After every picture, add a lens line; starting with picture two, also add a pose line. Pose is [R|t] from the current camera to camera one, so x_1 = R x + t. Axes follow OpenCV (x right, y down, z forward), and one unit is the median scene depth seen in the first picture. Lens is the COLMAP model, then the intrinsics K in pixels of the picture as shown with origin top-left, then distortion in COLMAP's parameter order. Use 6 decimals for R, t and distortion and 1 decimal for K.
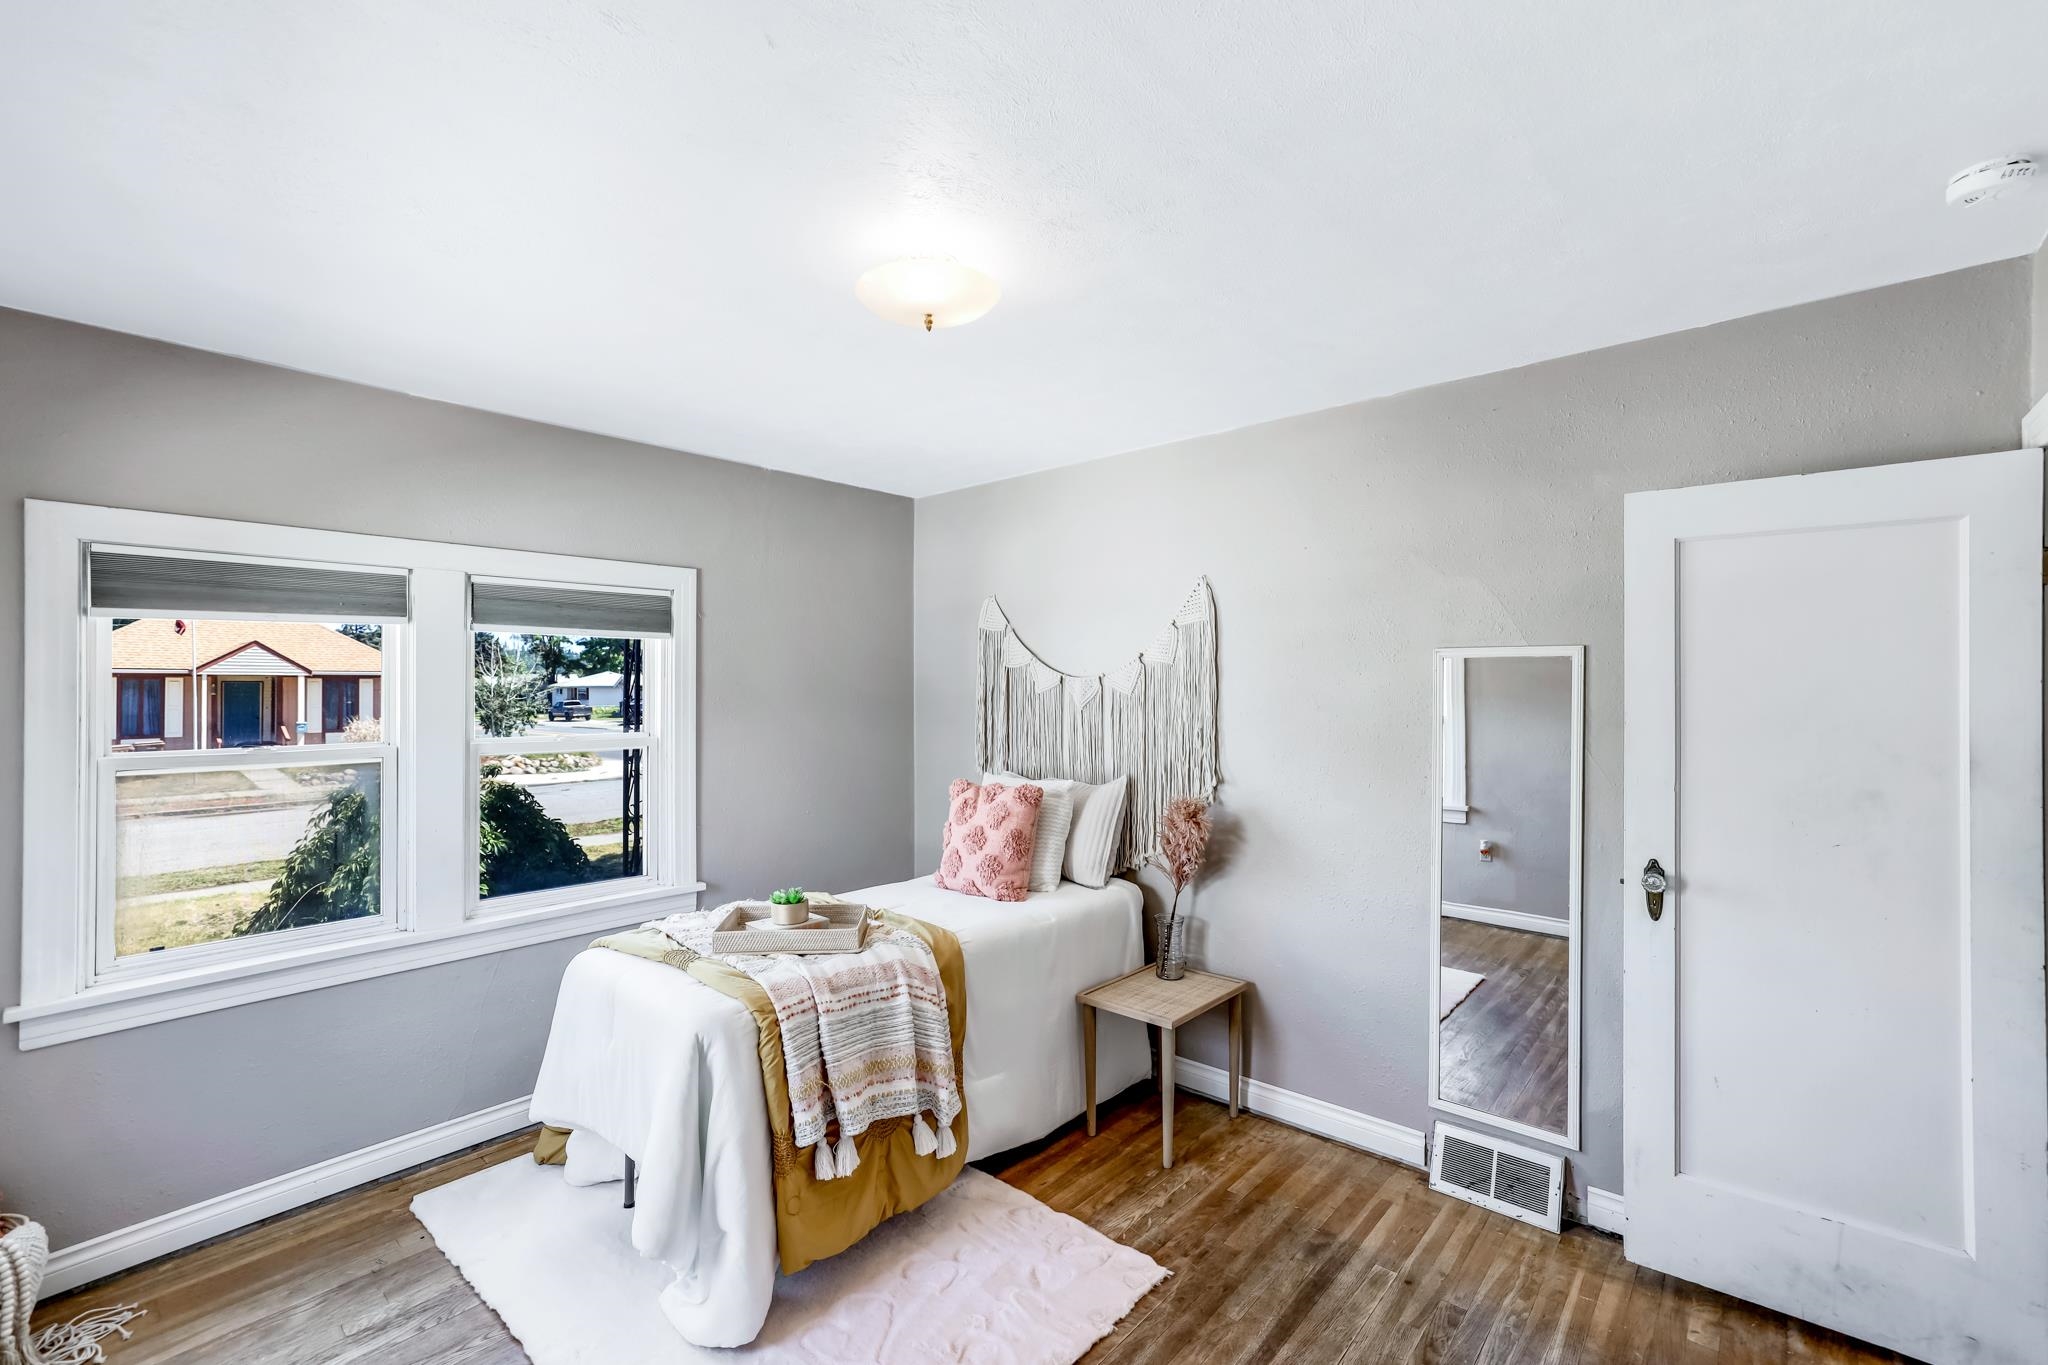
lens RADIAL K [[889.4, 0, 1034.8], [0, 889.4, 693.6], [0, 0, 1]] dist [0.004552, 0.000915]
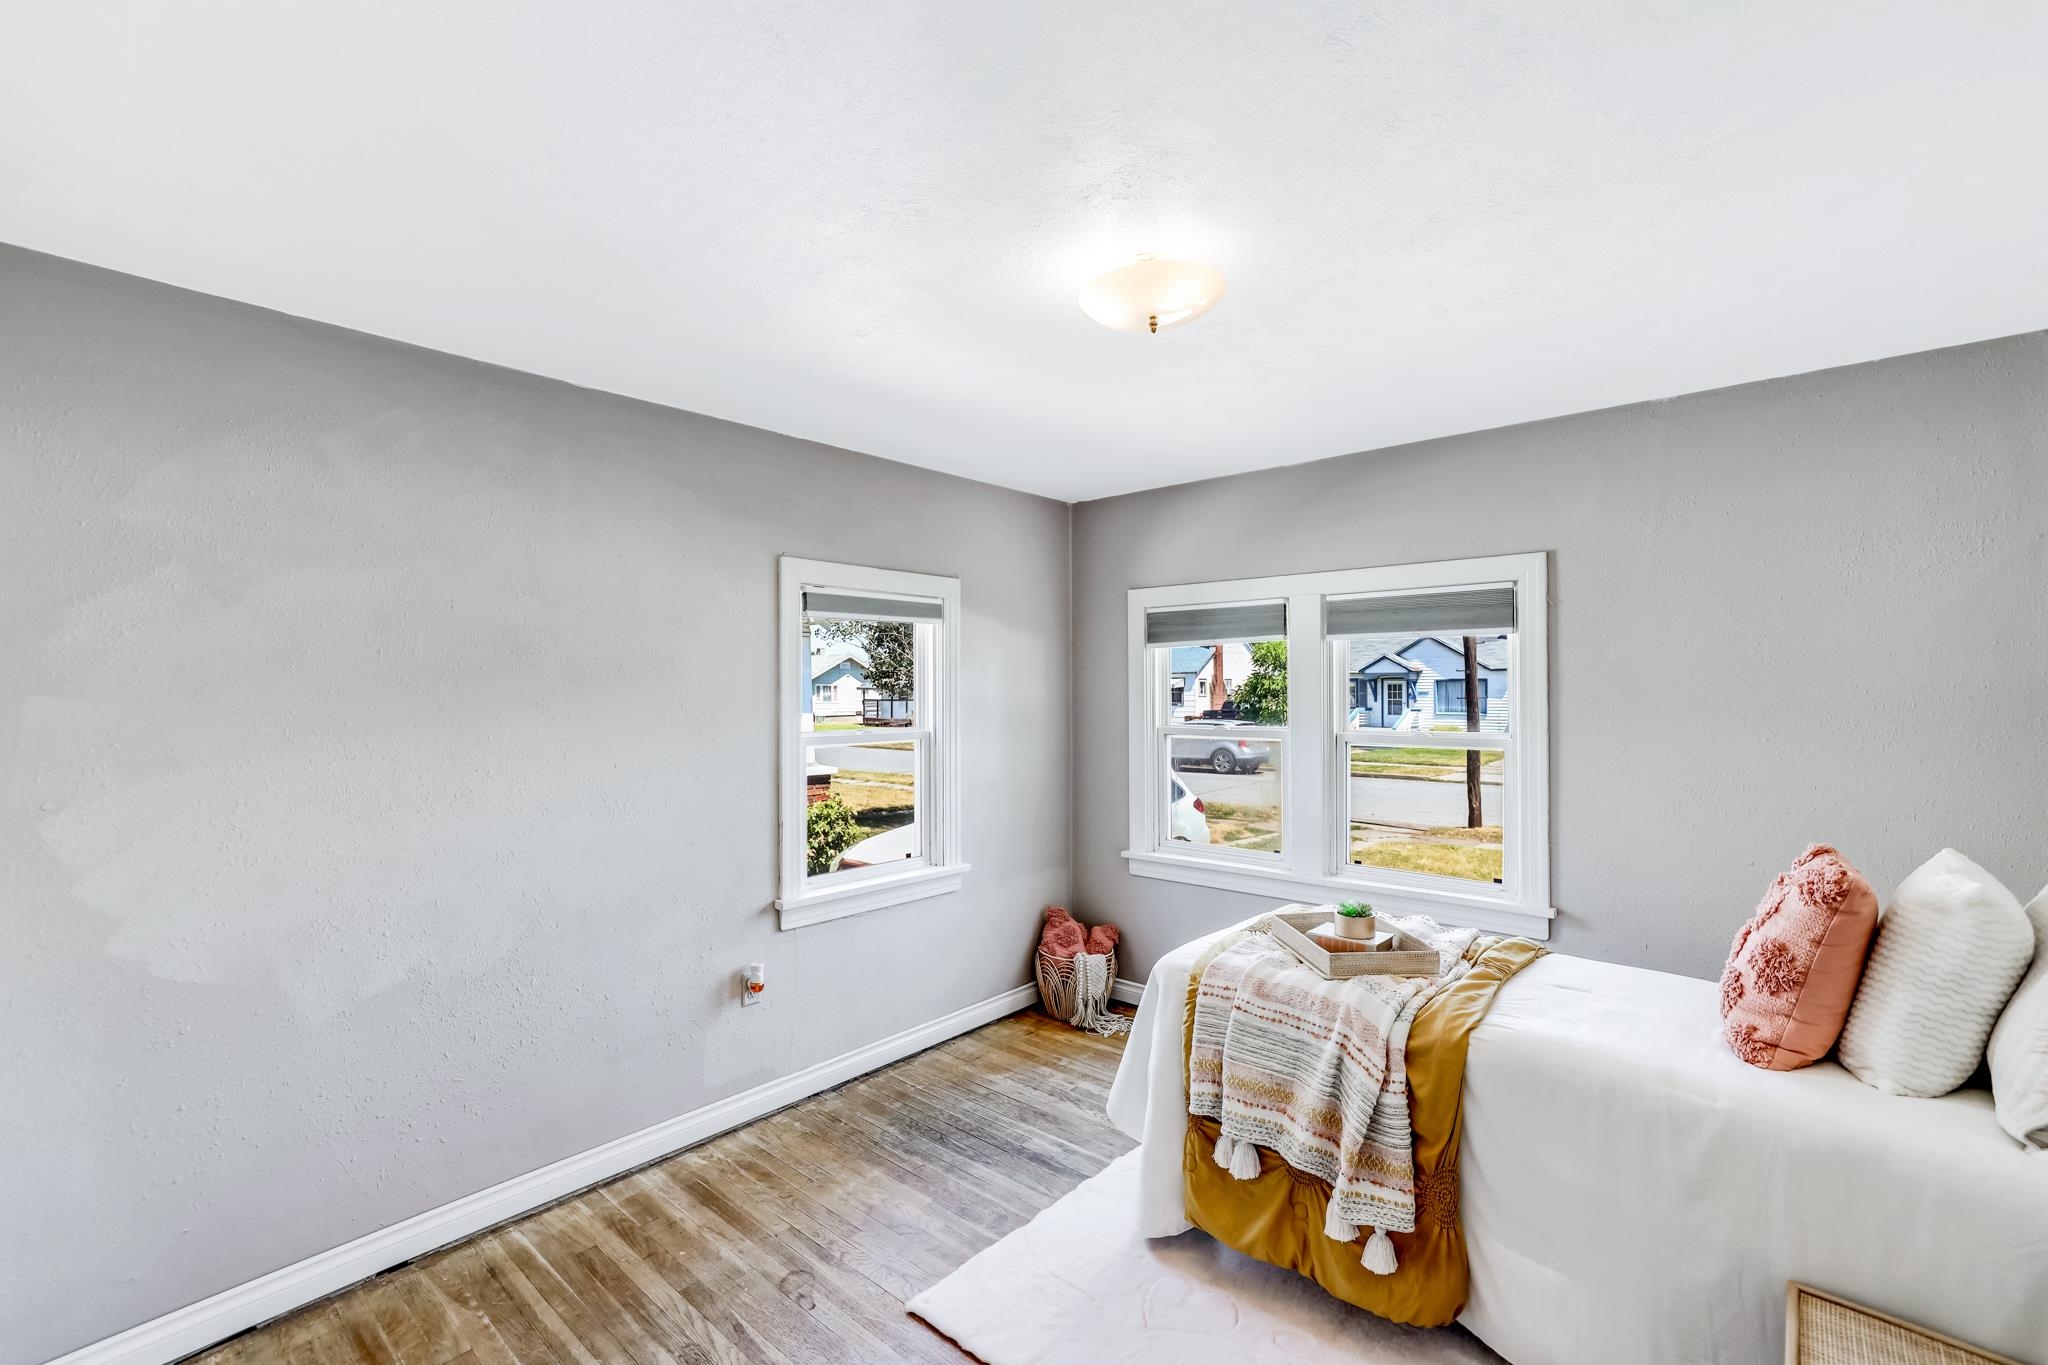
lens RADIAL K [[889.4, 0, 1028.1], [0, 889.4, 682.6], [0, 0, 1]] dist [0.004552, 0.000915]
pose [[0.004013, -0.001676, -0.999991, 0.703068], [-0.000167, 0.999999, -0.001677, -0.011946], [0.999992, 0.000173, 0.004013, 0.677778]]
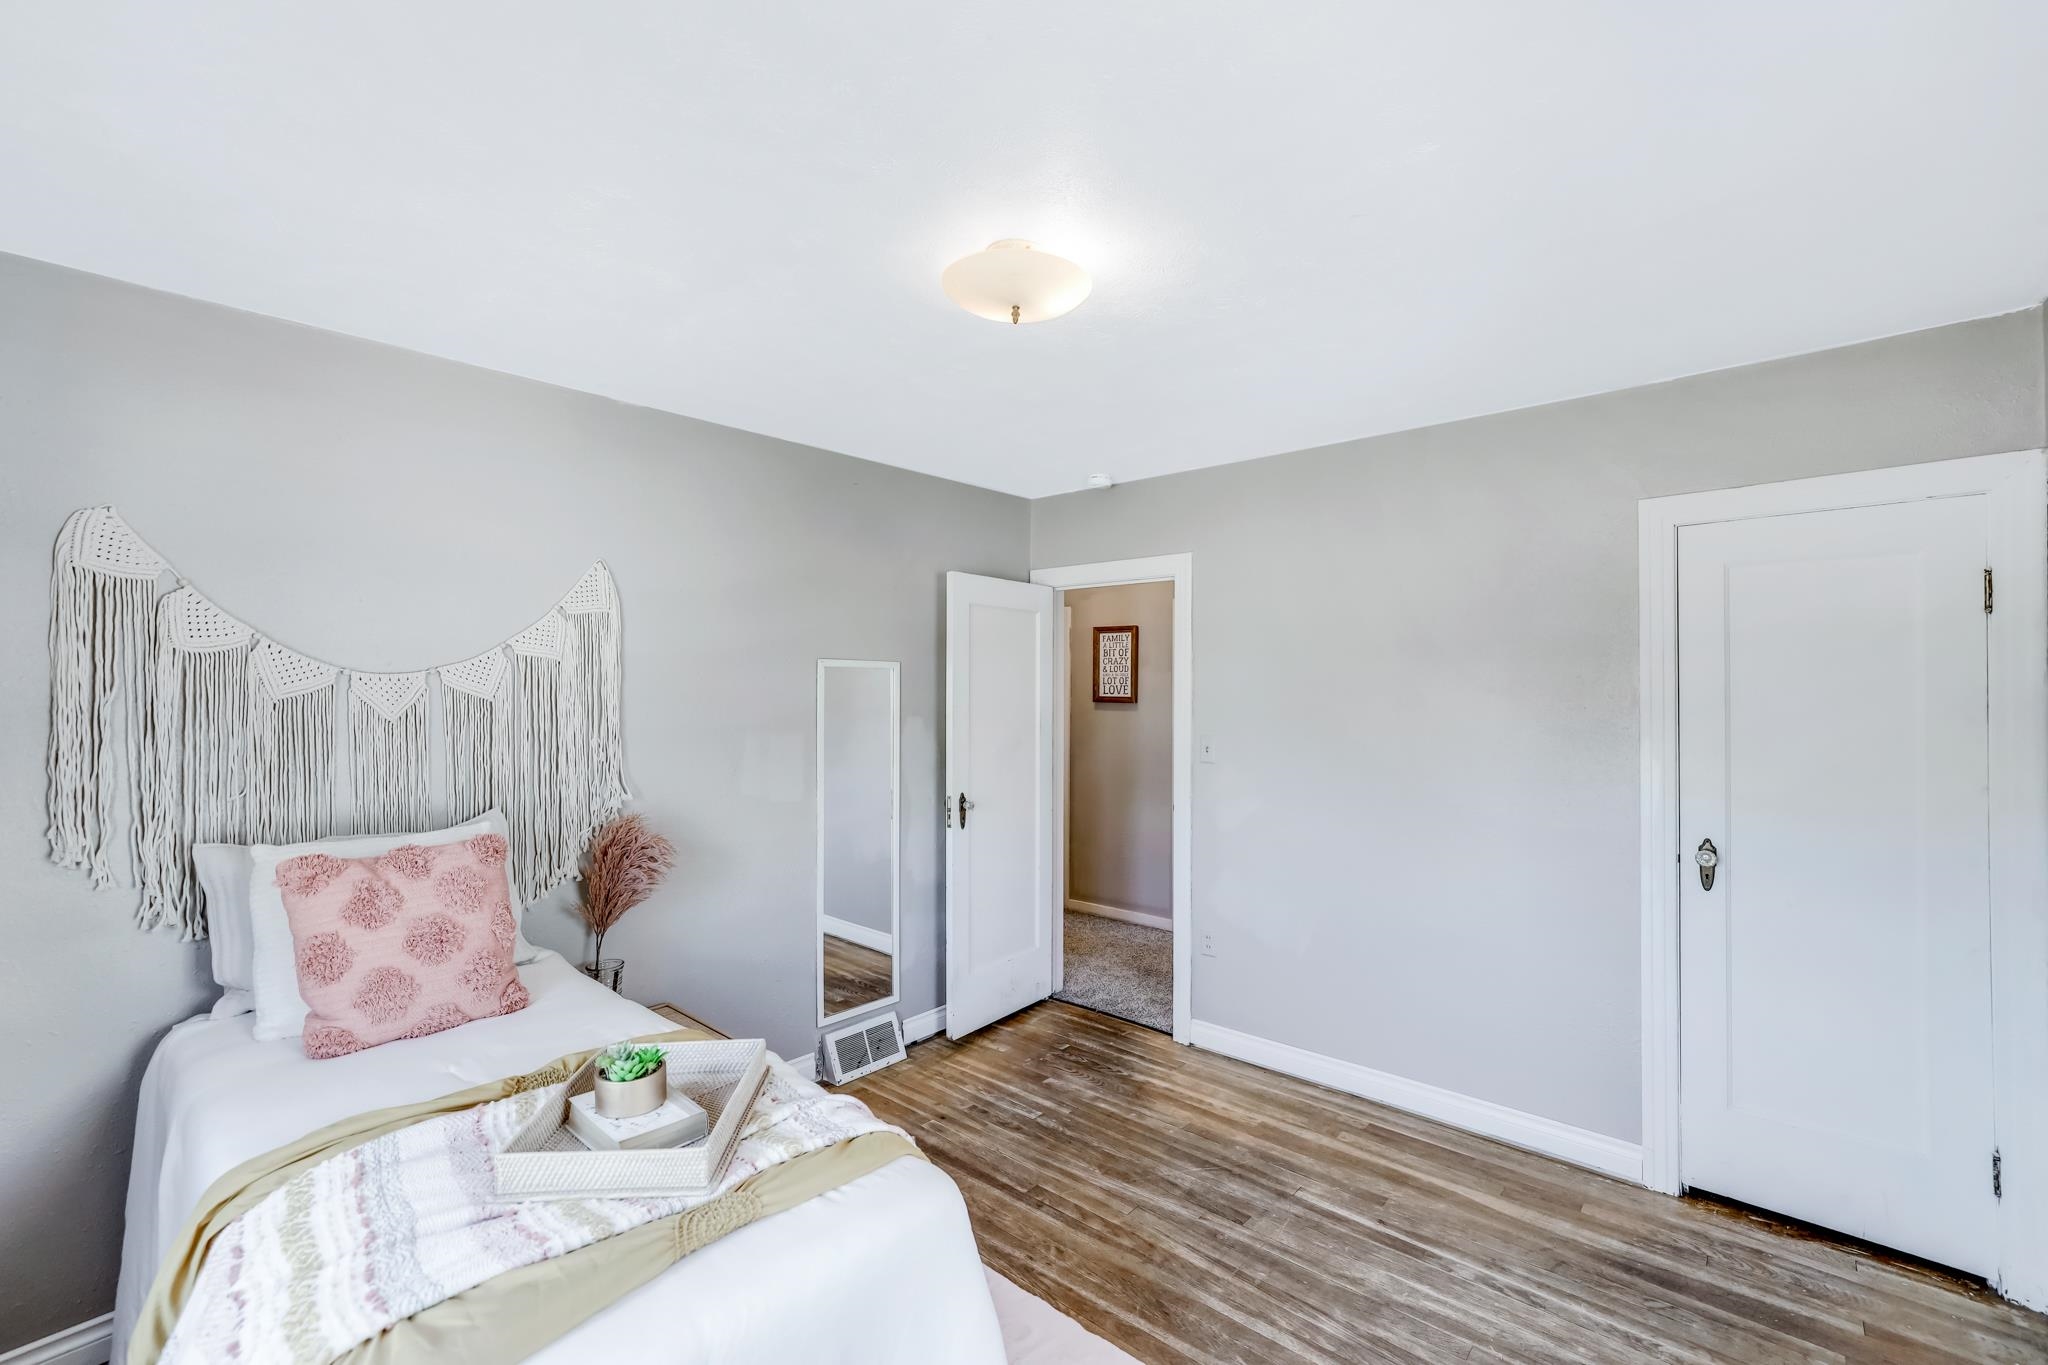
lens RADIAL K [[889.4, 0, 1017.7], [0, 889.4, 682.3], [0, 0, 1]] dist [0.004552, 0.000915]
pose [[0.007954, 0.009129, 0.999927, -0.889773], [0.006298, 0.999938, -0.009179, -0.003328], [-0.999949, 0.006370, 0.007896, 0.796091]]
